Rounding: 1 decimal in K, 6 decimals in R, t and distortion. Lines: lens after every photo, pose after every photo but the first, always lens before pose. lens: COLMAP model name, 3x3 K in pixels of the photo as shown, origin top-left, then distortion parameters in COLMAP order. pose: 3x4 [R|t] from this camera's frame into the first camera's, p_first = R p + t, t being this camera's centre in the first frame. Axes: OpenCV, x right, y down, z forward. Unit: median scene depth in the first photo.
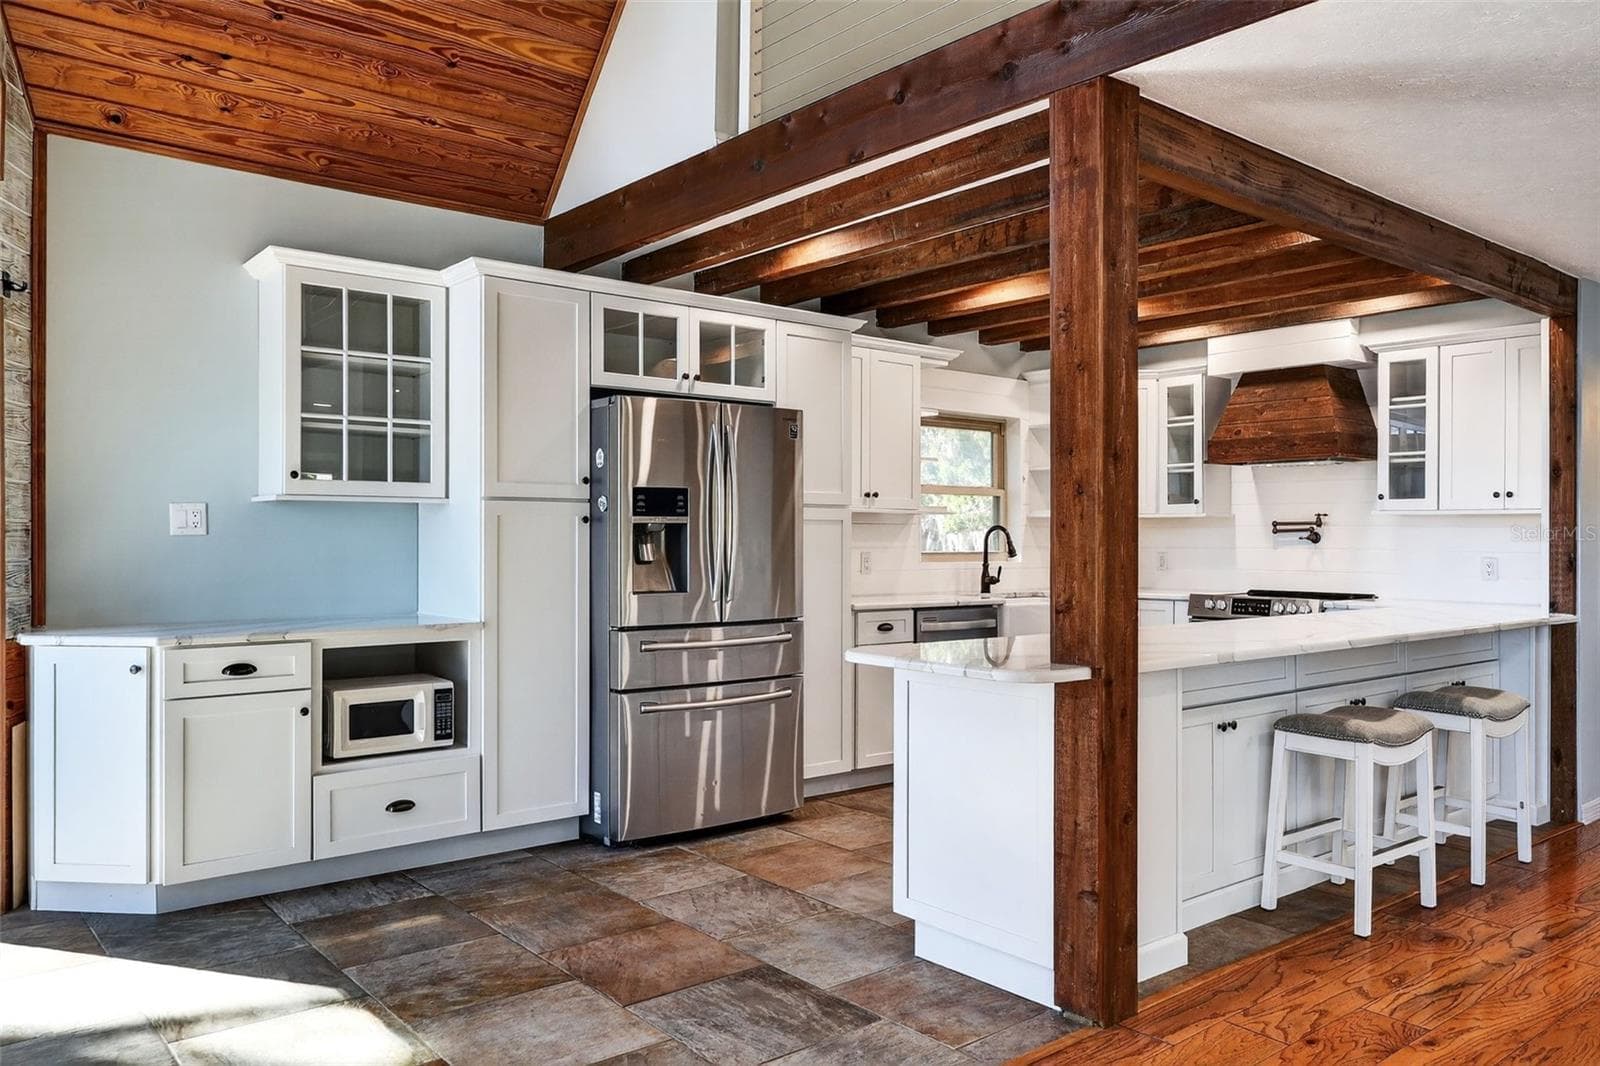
lens RADIAL K [[1157.8, 0, 800.0], [0, 1157.8, 533.0], [0, 0, 1]] dist [-0.001892, -0.001313]
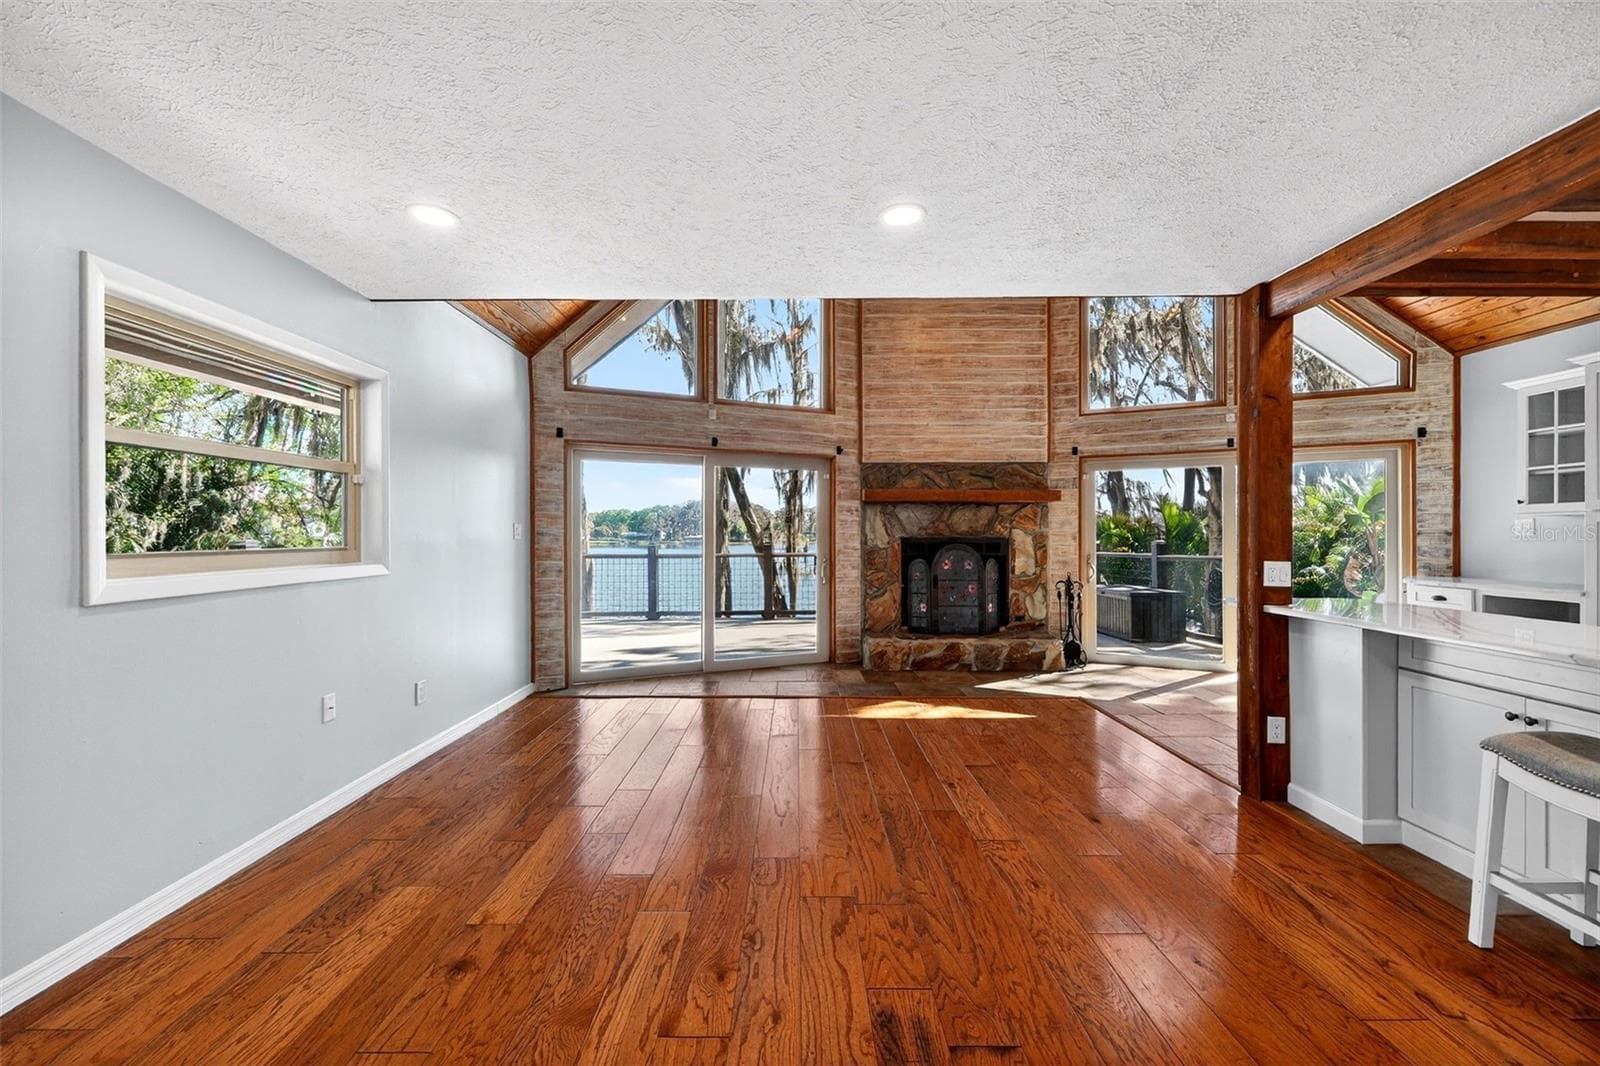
lens RADIAL K [[660.8, 0, 800.0], [0, 660.8, 533.0], [0, 0, 1]] dist [-0.000202, -0.000037]
pose [[-0.621926, 0.002029, -0.783074, 1.215477], [0.003018, 0.999995, 0.000194, -0.005279], [0.783071, -0.002243, -0.621929, 0.848469]]
